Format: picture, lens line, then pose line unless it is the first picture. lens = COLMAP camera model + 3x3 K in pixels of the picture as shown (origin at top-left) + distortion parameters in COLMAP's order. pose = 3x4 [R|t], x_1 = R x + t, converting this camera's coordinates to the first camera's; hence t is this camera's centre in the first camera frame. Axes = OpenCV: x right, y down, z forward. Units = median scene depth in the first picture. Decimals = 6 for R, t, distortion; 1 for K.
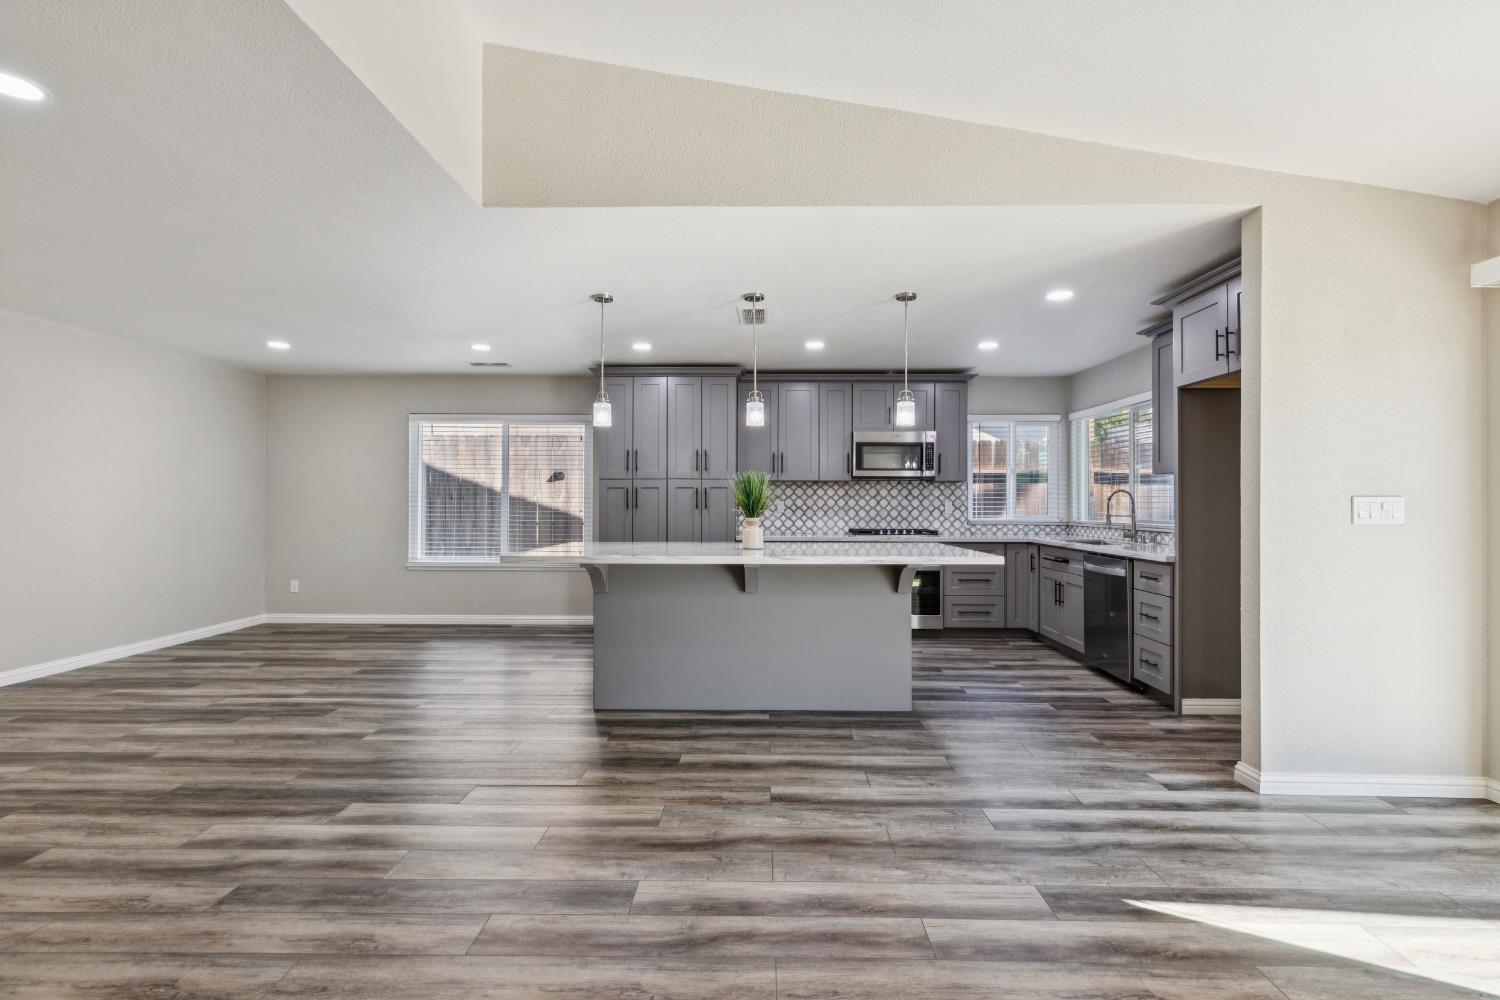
lens RADIAL K [[682.1, 0, 753.0], [0, 682.1, 498.6], [0, 0, 1]] dist [0.006646, -0.000614]
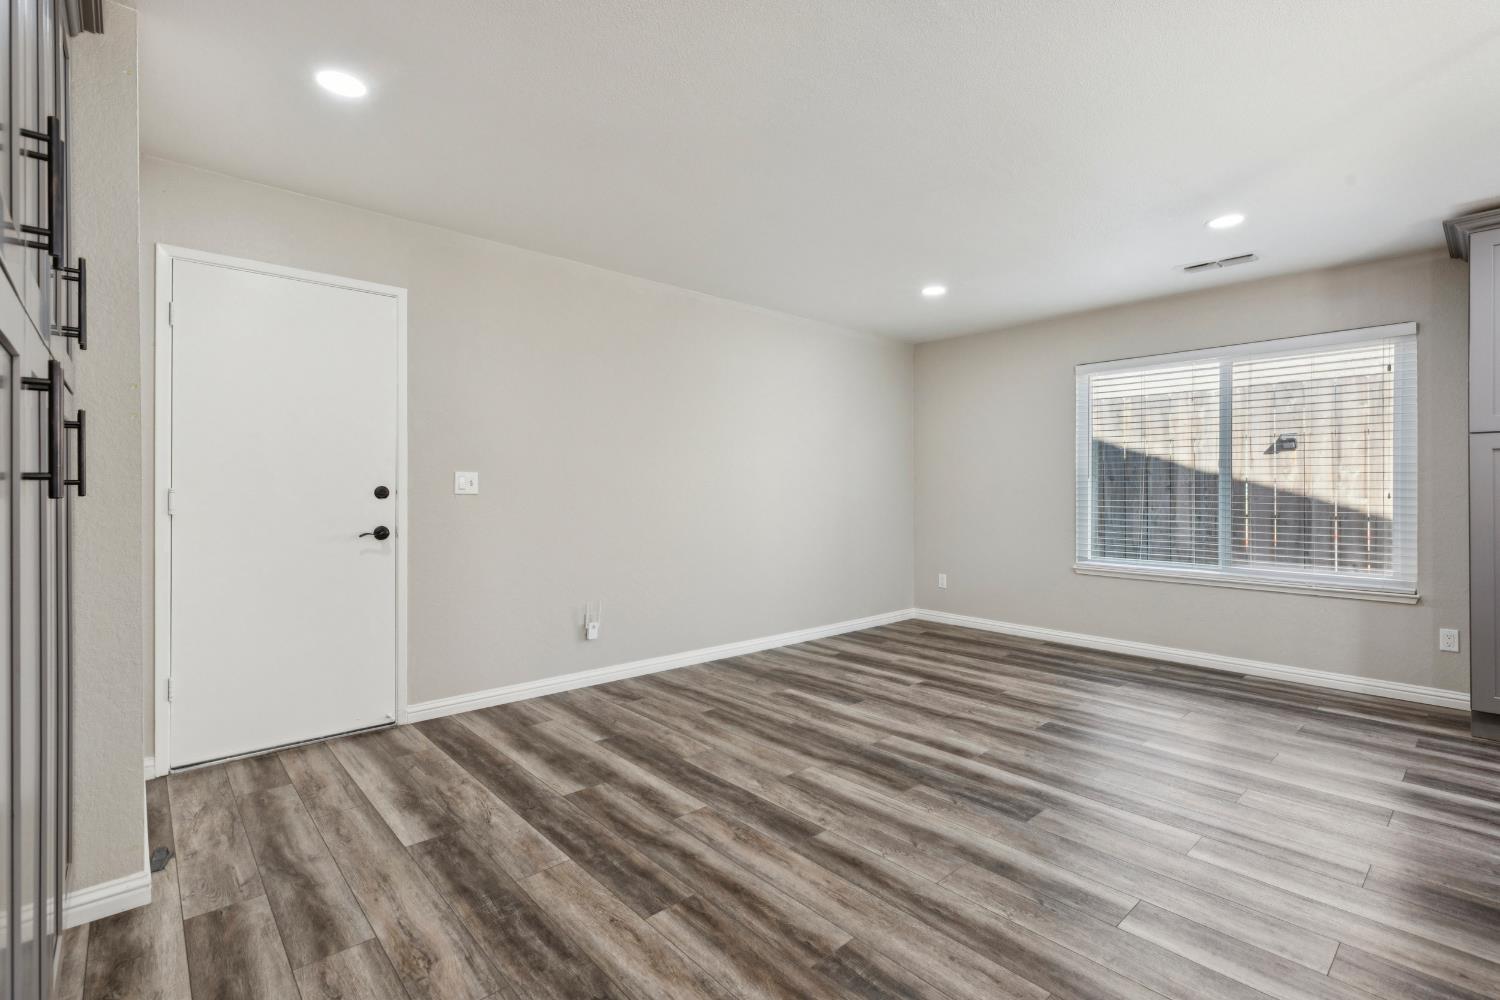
lens RADIAL K [[684.6, 0, 756.2], [0, 684.6, 492.0], [0, 0, 1]] dist [0.003699, 0.000005]
pose [[0.683094, -0.000910, -0.730330, -0.274172], [0.004838, 0.999983, 0.003279, 0.015024], [0.730315, -0.005773, 0.683086, 0.323310]]
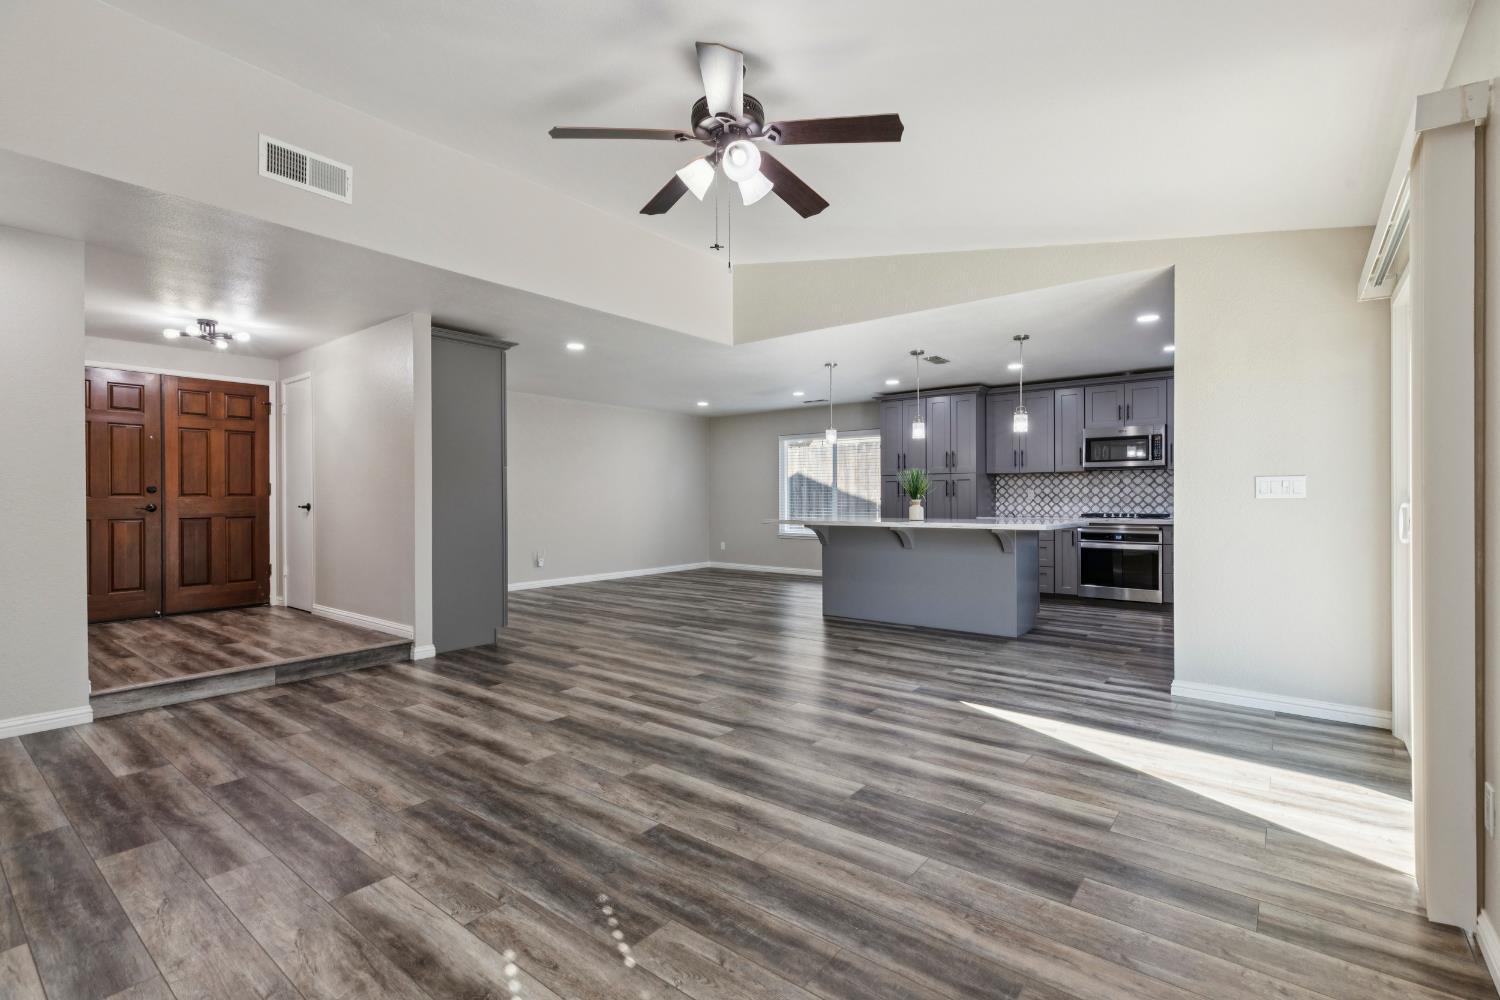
lens RADIAL K [[682.1, 0, 753.0], [0, 682.1, 498.6], [0, 0, 1]] dist [0.006646, -0.000614]
pose [[0.793643, -0.005253, -0.608362, 0.537463], [0.009203, 0.999952, 0.003371, 0.014782], [0.608315, -0.008274, 0.793653, -0.353112]]
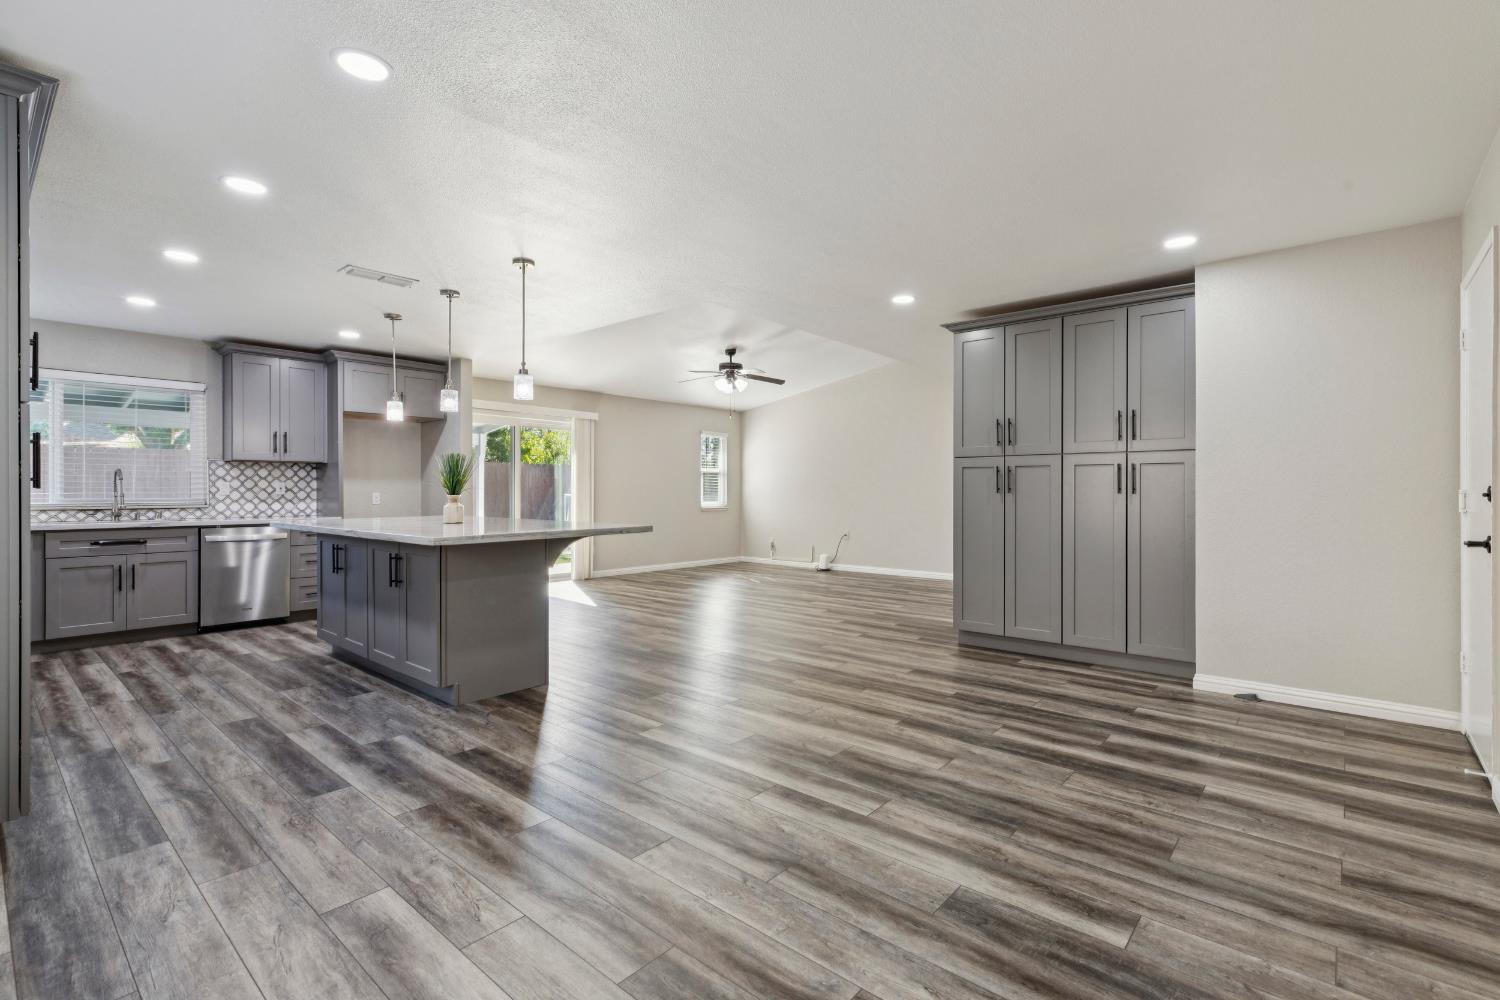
lens RADIAL K [[684.6, 0, 756.2], [0, 684.6, 492.0], [0, 0, 1]] dist [0.003699, 0.000005]
pose [[-0.767775, -0.003169, 0.640711, -0.927805], [-0.005966, 0.999980, -0.002204, 0.019397], [-0.640691, -0.005514, -0.767779, 1.311318]]
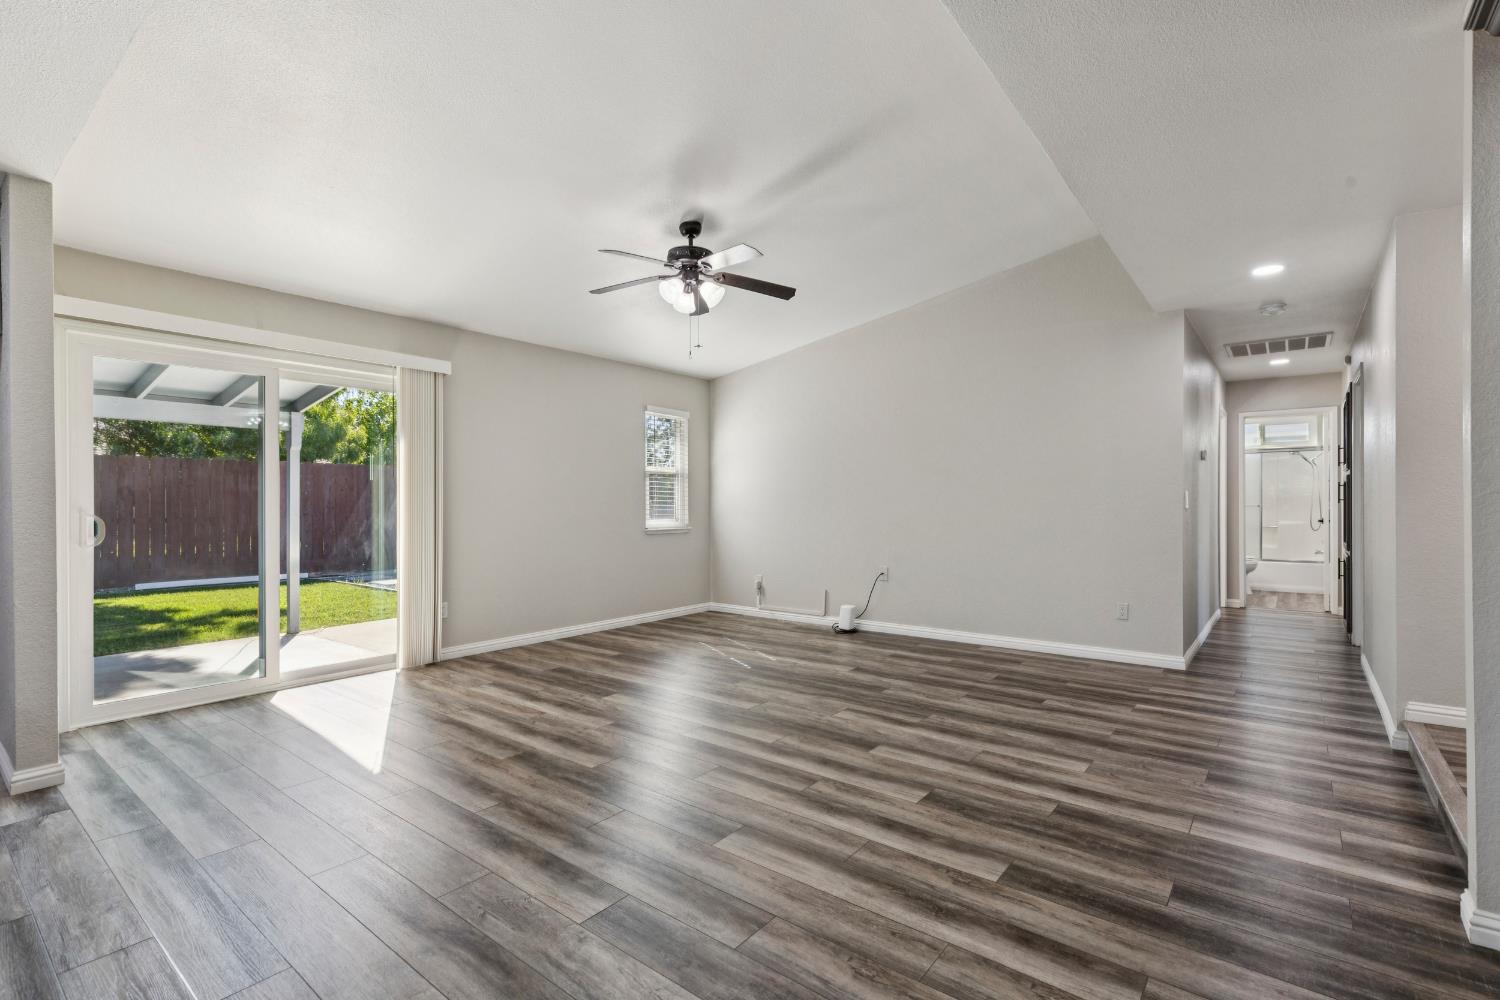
lens RADIAL K [[689.9, 0, 754.9], [0, 689.9, 503.4], [0, 0, 1]] dist [0.009420, 0.000292]
pose [[-0.797231, -0.000705, 0.603674, -0.392088], [-0.001694, 0.999998, -0.001069, 0.015774], [-0.603672, -0.001875, -0.797230, 0.707585]]
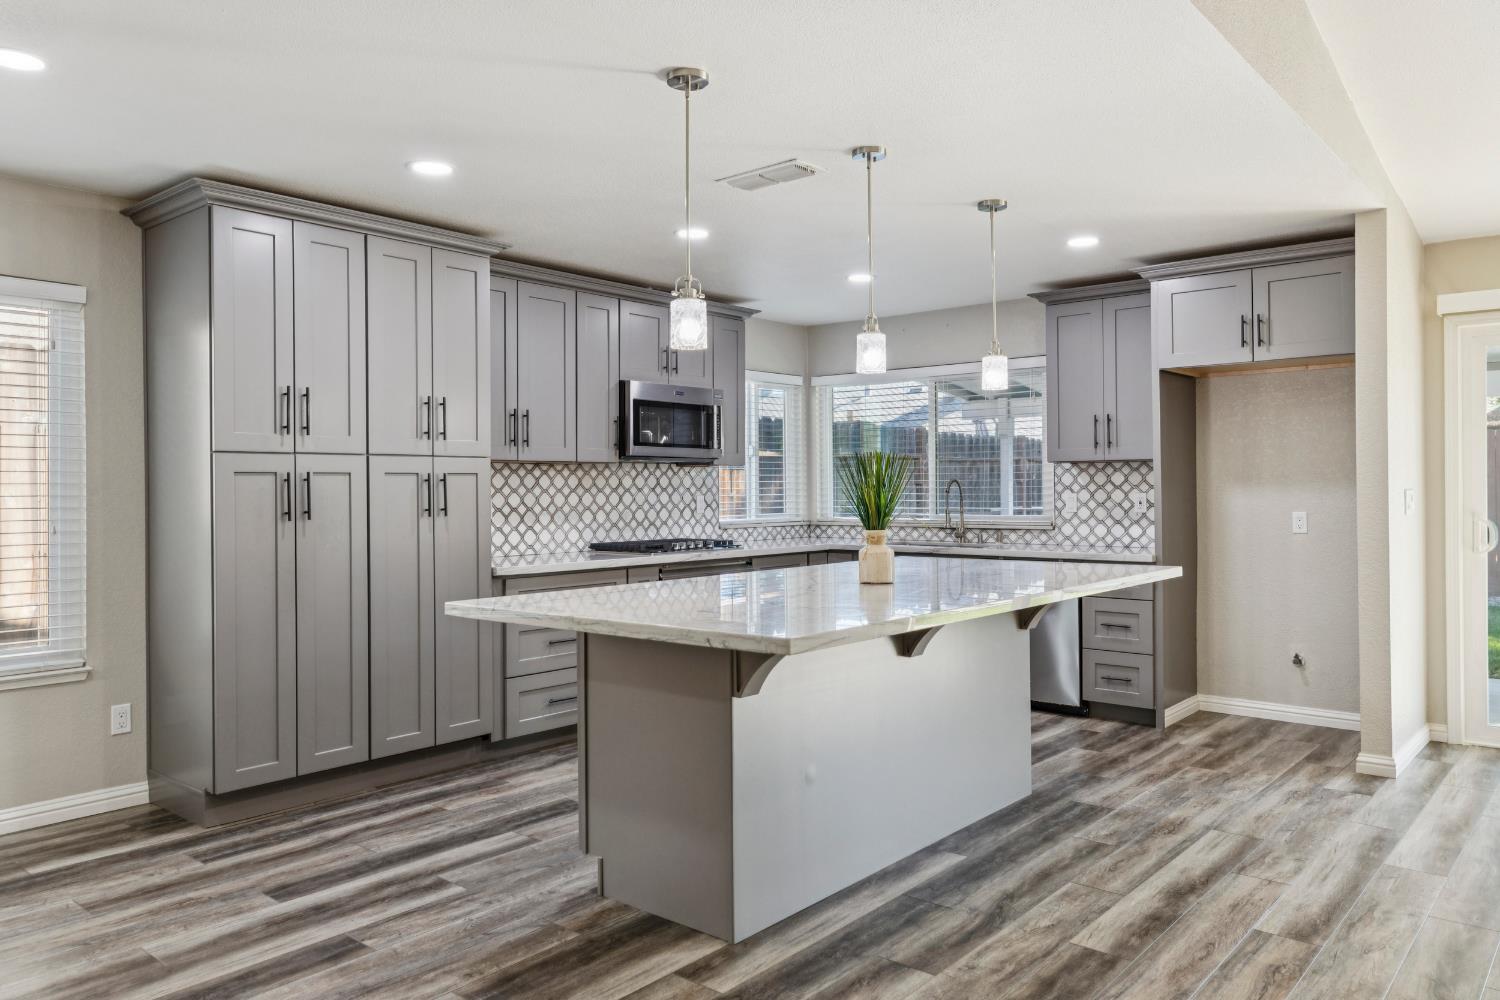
lens RADIAL K [[1043.7, 0, 755.1], [0, 1043.7, 495.2], [0, 0, 1]] dist [0.006390, 0.001062]
pose [[0.632992, -0.011313, 0.774076, -0.648072], [0.003224, 0.999923, 0.011978, -0.010929], [-0.774152, -0.005086, 0.632979, 0.439658]]
